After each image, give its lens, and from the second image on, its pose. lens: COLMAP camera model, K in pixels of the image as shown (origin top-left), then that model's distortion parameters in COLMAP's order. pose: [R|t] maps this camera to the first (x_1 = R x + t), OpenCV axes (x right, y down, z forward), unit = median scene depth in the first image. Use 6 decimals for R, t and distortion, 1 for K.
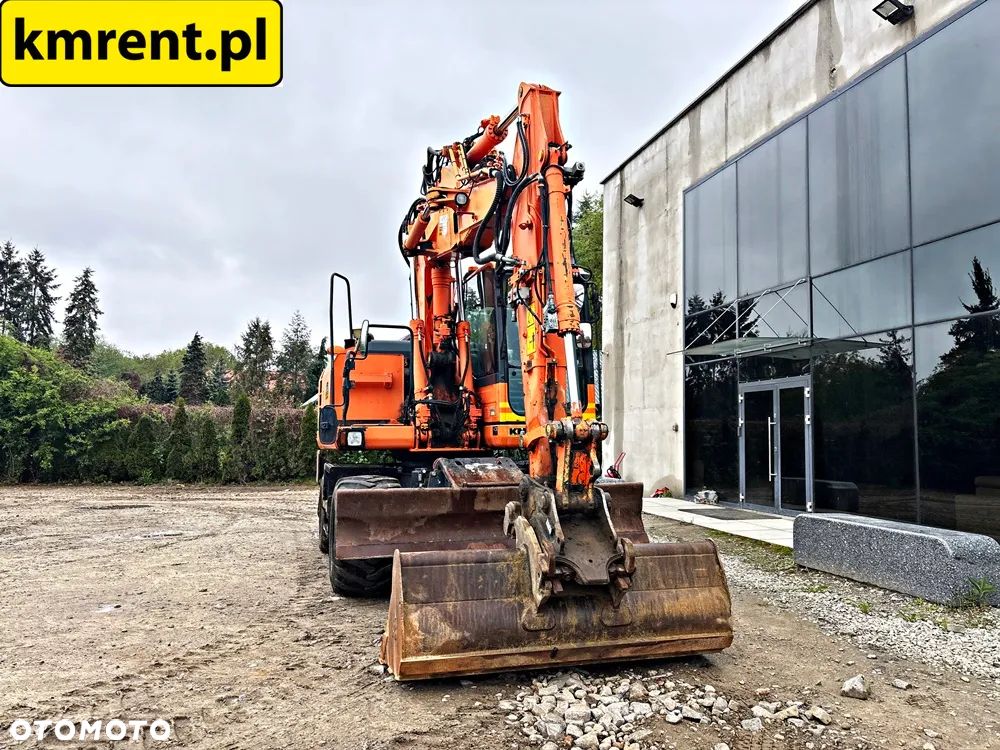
lens RADIAL K [[755.5, 0, 497.2], [0, 755.5, 377.1], [0, 0, 1]] dist [0.047278, -0.052760]
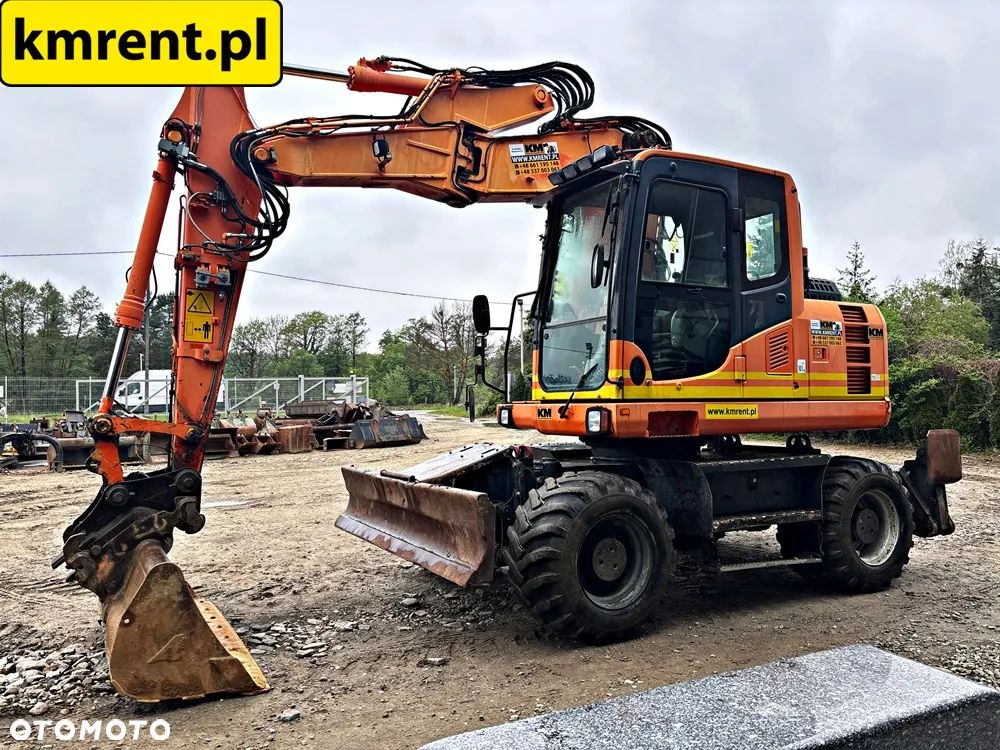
lens RADIAL K [[754.8, 0, 496.8], [0, 754.8, 374.4], [0, 0, 1]] dist [0.049097, -0.055309]
pose [[0.217474, -0.031519, -0.975557, 0.936491], [0.090137, 0.995856, -0.012082, 0.047632], [0.971895, -0.085306, 0.219414, 0.975080]]
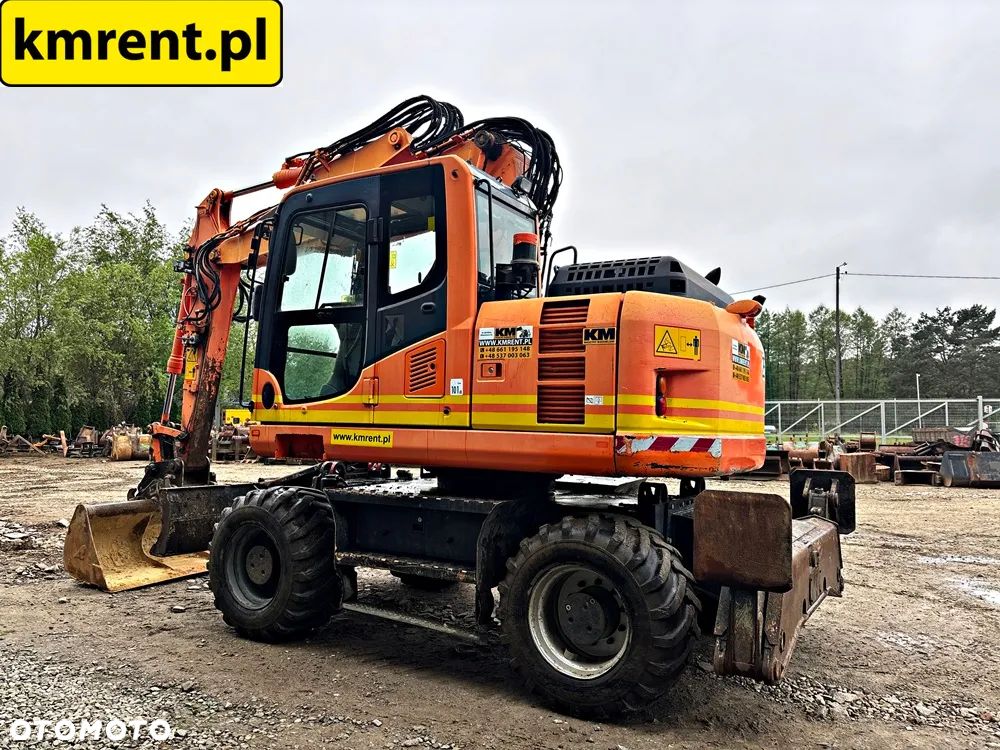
lens RADIAL K [[757.3, 0, 495.5], [0, 757.3, 363.2], [0, 0, 1]] dist [0.049795, -0.053594]
pose [[-0.730746, -0.058000, -0.680181, 0.586163], [0.042364, 0.990611, -0.129985, 0.139164], [0.681333, -0.123801, -0.721428, 2.154238]]
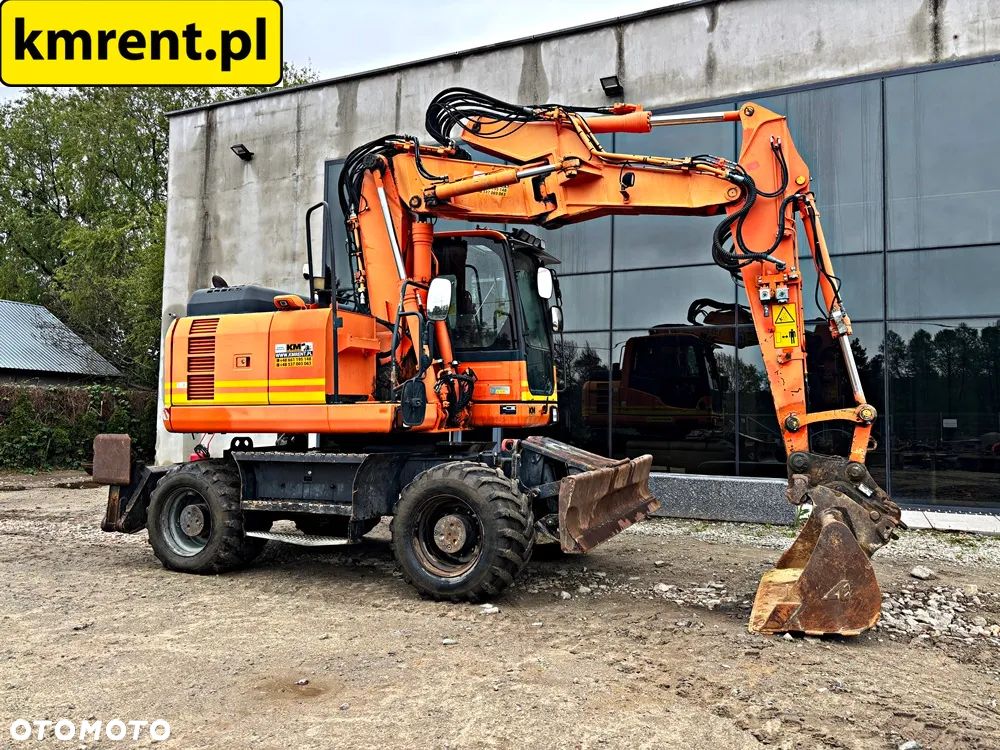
lens RADIAL K [[756.9, 0, 509.9], [0, 756.9, 372.3], [0, 0, 1]] dist [0.023517, -0.007268]
pose [[0.618488, 0.041177, 0.784715, -0.951913], [-0.065276, 0.997867, -0.000913, 0.030805], [-0.783078, -0.050659, 0.619856, 0.505767]]
